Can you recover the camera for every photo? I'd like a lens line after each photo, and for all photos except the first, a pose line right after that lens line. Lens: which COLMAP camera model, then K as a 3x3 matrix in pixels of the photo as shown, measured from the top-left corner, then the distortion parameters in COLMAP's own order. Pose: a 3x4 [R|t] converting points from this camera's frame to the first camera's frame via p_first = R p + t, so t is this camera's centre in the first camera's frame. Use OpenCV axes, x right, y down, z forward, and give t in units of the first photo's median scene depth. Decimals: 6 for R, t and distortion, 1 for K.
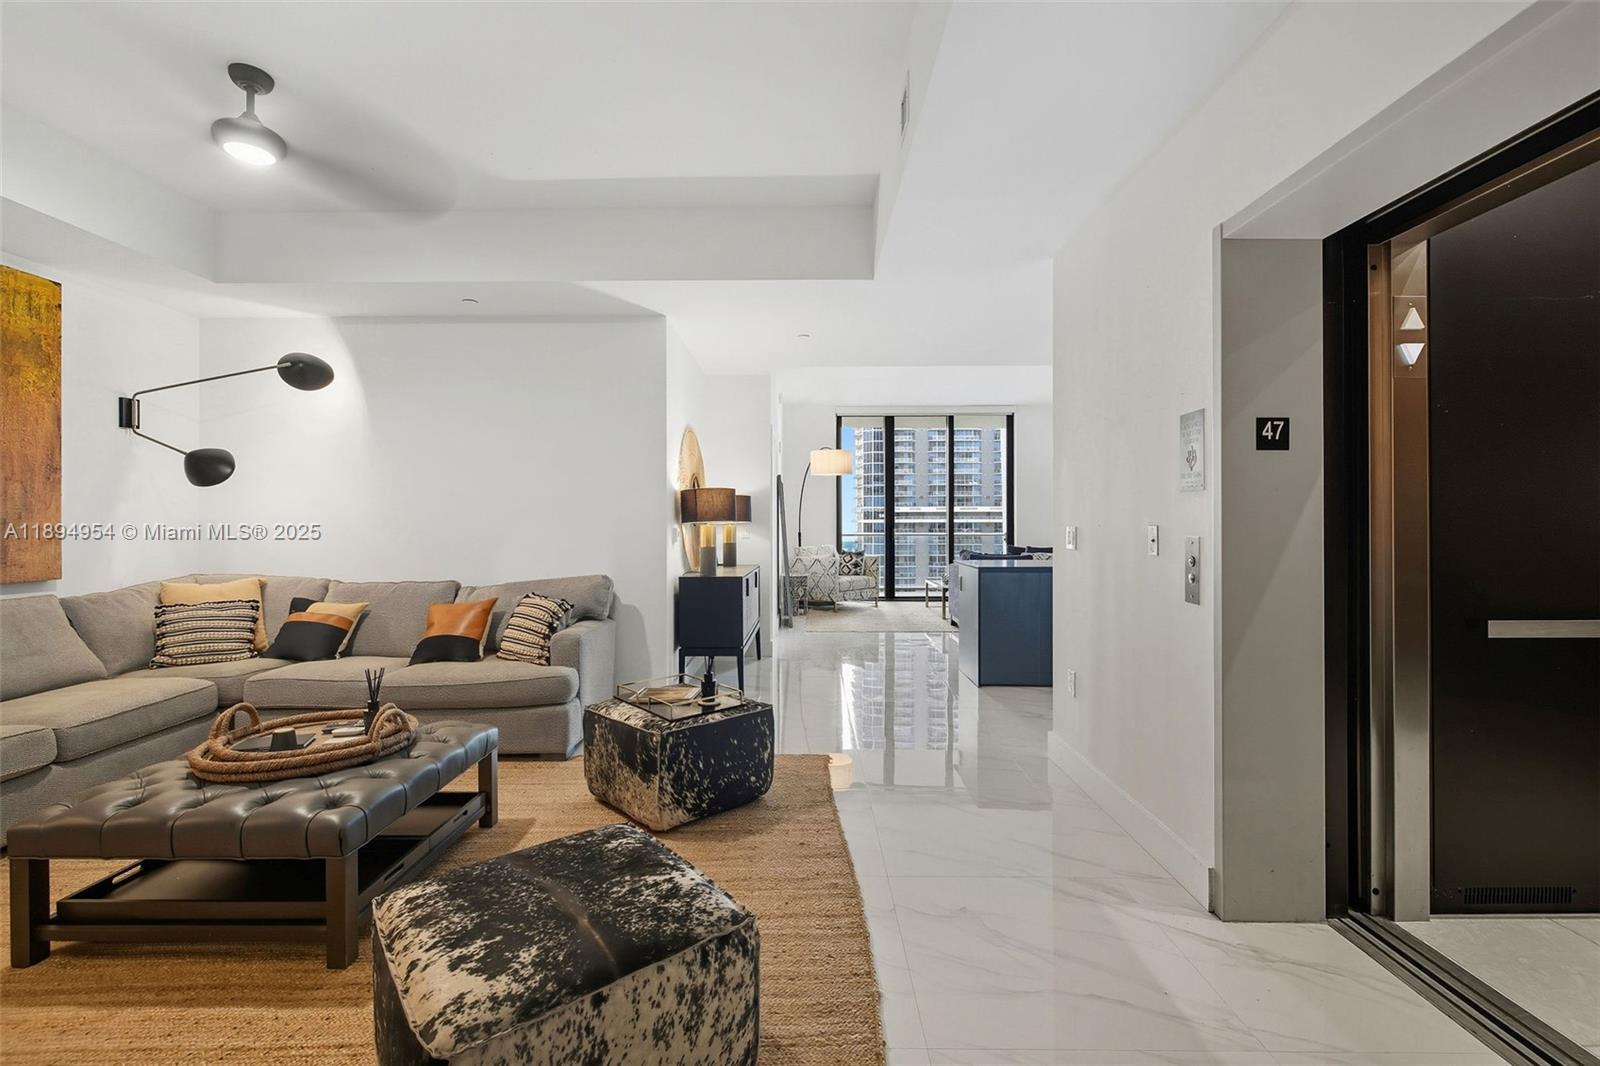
lens RADIAL K [[711.0, 0, 792.9], [0, 711.0, 524.3], [0, 0, 1]] dist [-0.001143, -0.000219]
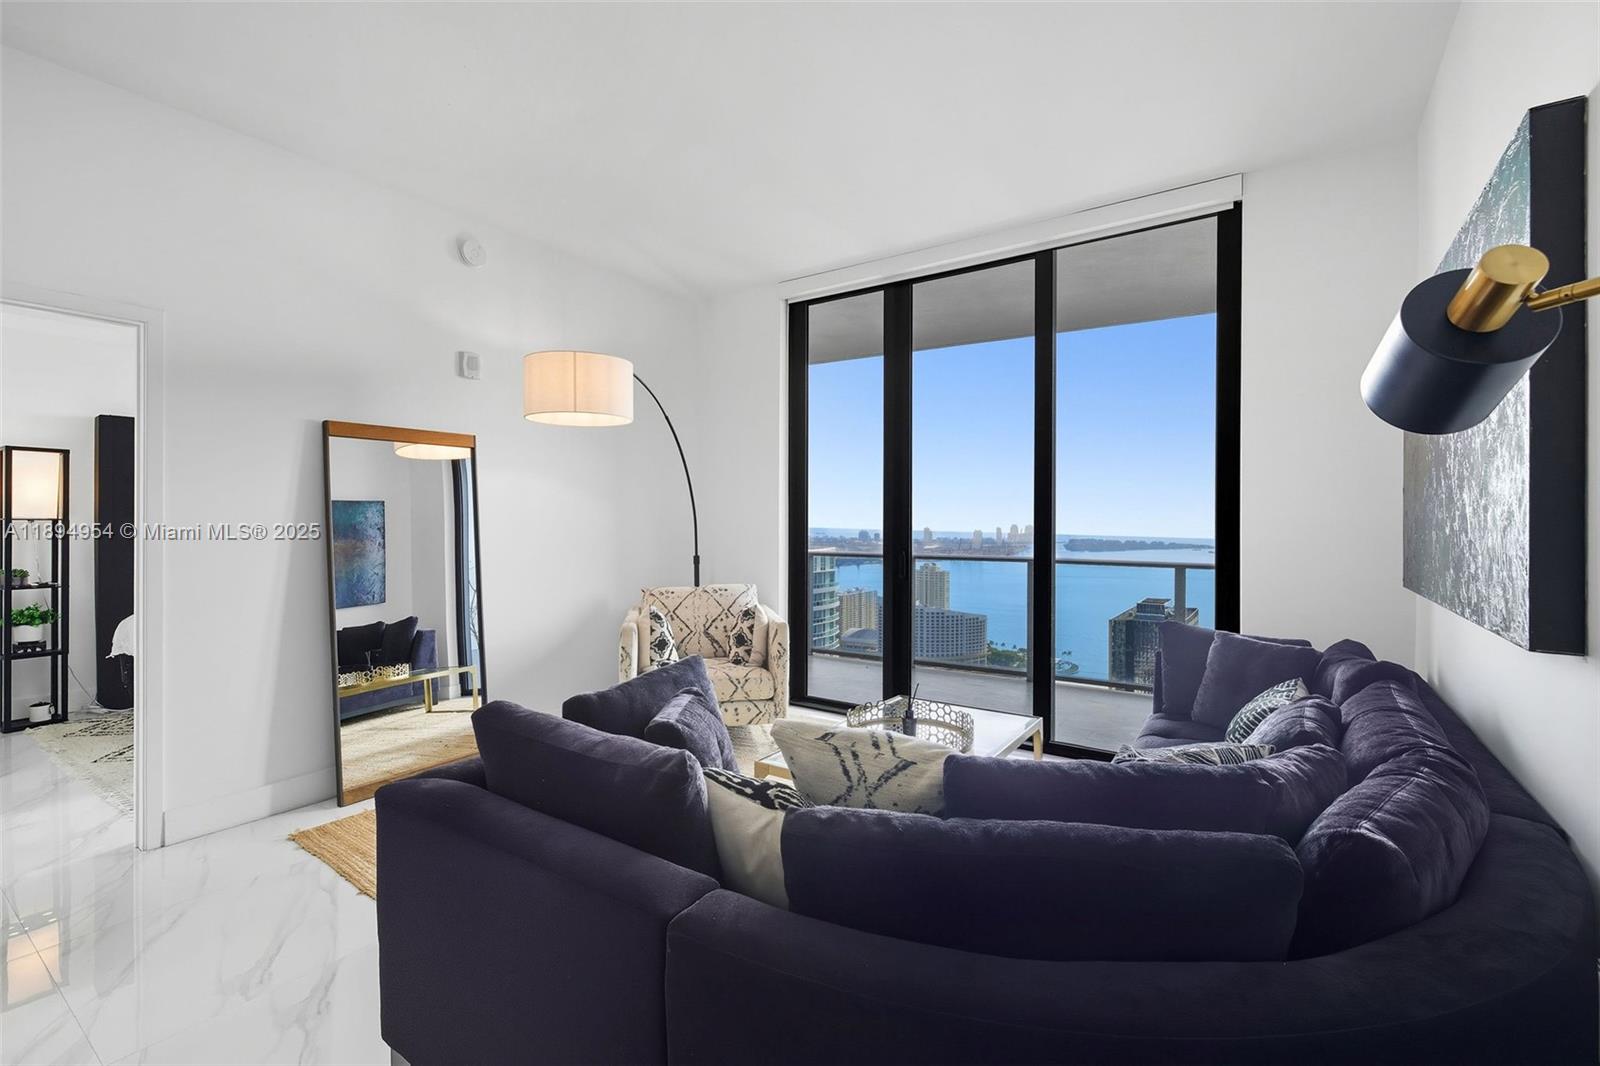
lens RADIAL K [[711.0, 0, 800.2], [0, 711.0, 508.7], [0, 0, 1]] dist [-0.001143, -0.000219]
pose [[0.819162, -0.009739, -0.573480, 0.852167], [-0.003033, 0.999768, -0.021311, -0.024587], [0.573555, 0.019197, 0.818942, 1.615927]]
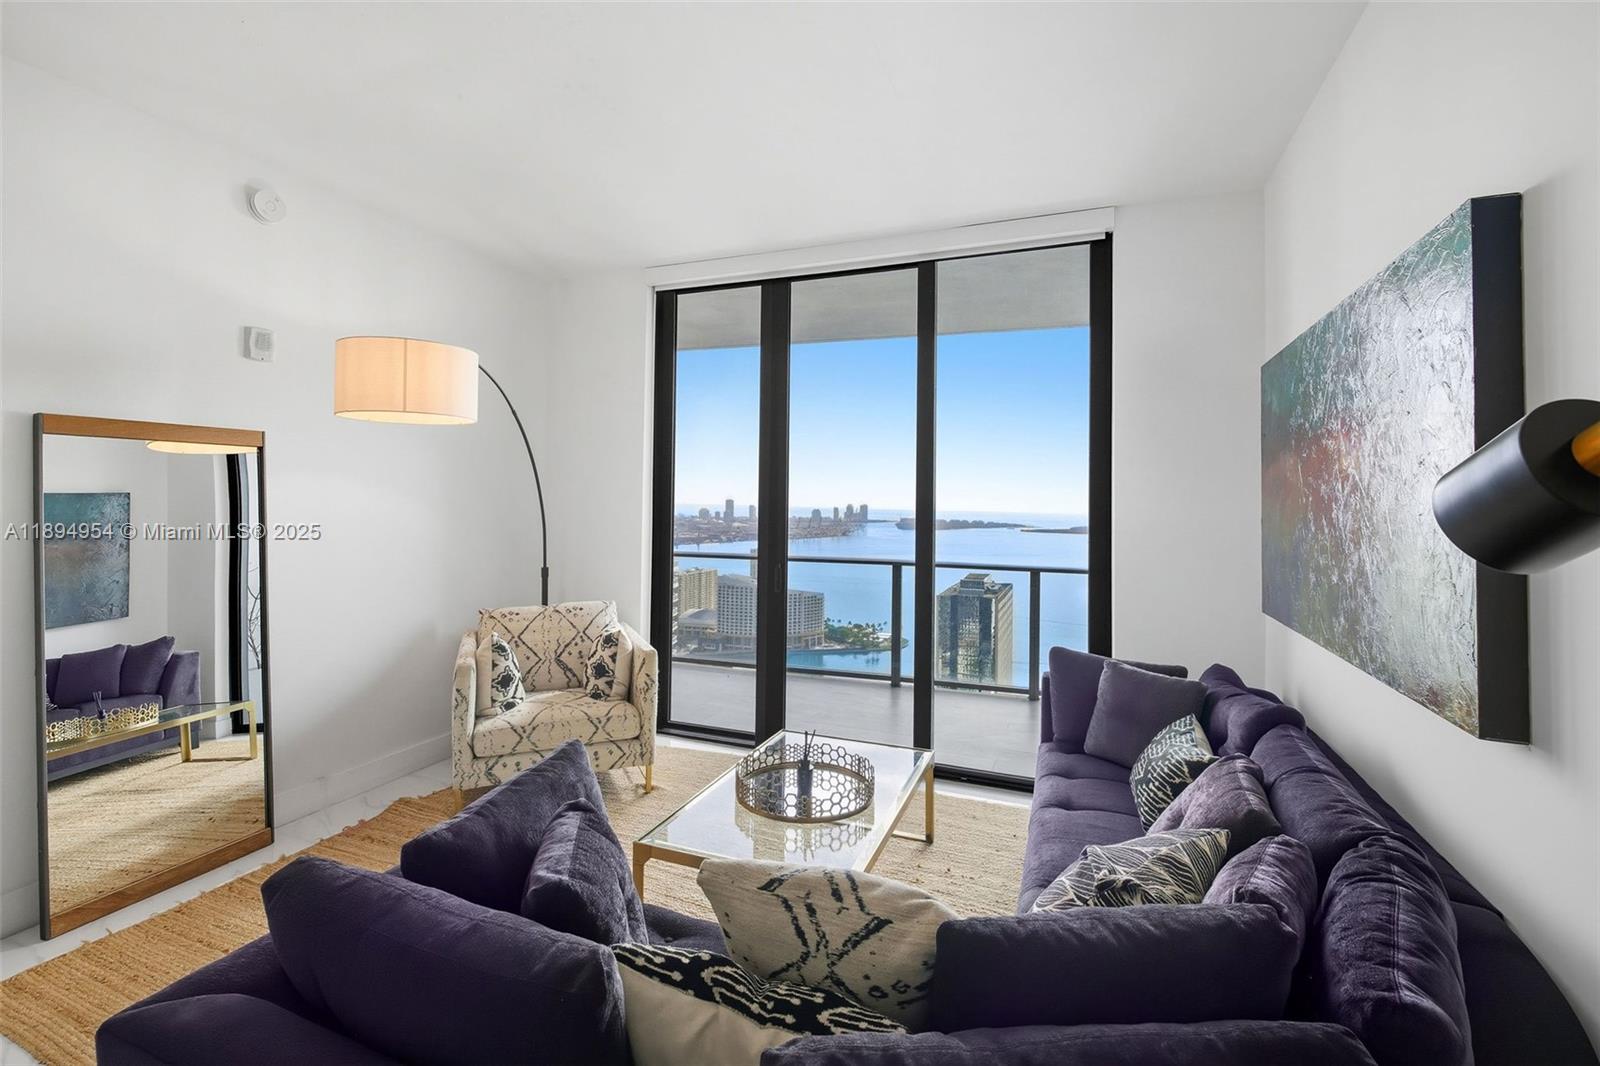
lens RADIAL K [[711.0, 0, 801.9], [0, 711.0, 473.6], [0, 0, 1]] dist [-0.001143, -0.000219]
pose [[0.927364, -0.005901, -0.374113, 0.774398], [-0.010422, 0.999080, -0.041592, -0.071141], [0.374015, 0.042470, 0.926450, 1.652665]]
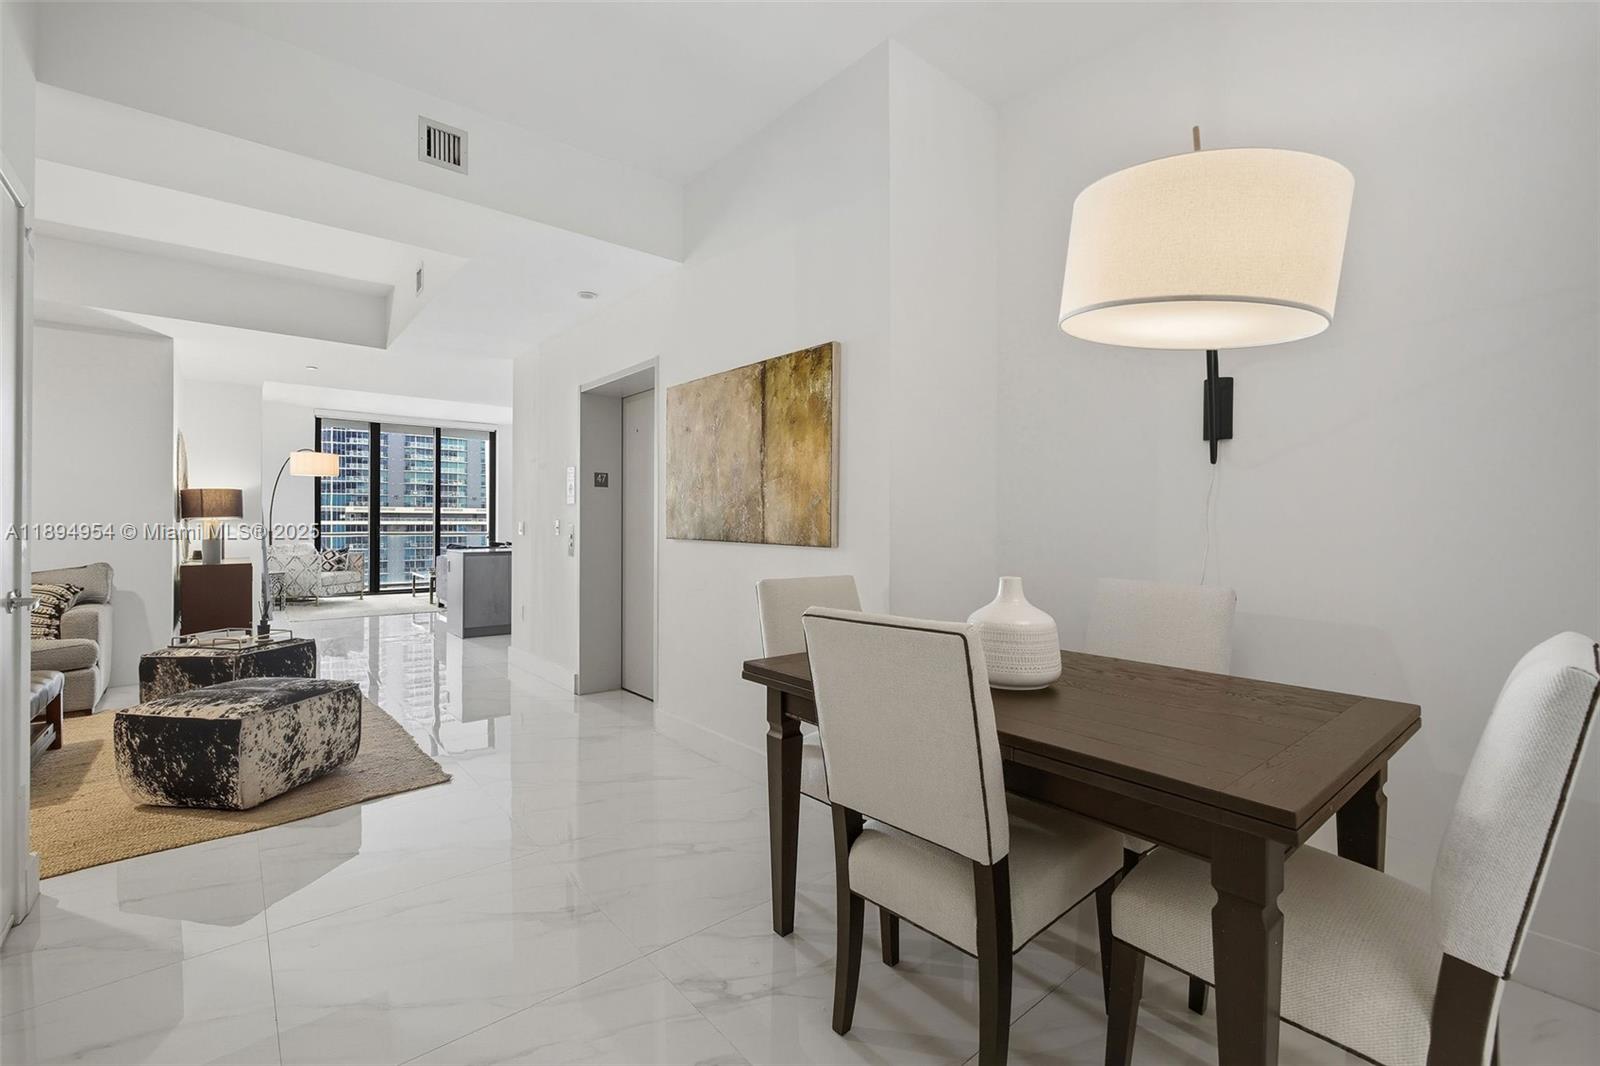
lens RADIAL K [[711.0, 0, 812.9], [0, 711.0, 522.5], [0, 0, 1]] dist [-0.001143, -0.000219]
pose [[0.757153, 0.006562, 0.653205, -0.166210], [-0.001919, 0.999968, -0.007821, 0.014419], [-0.653235, 0.004668, 0.757141, -0.638388]]
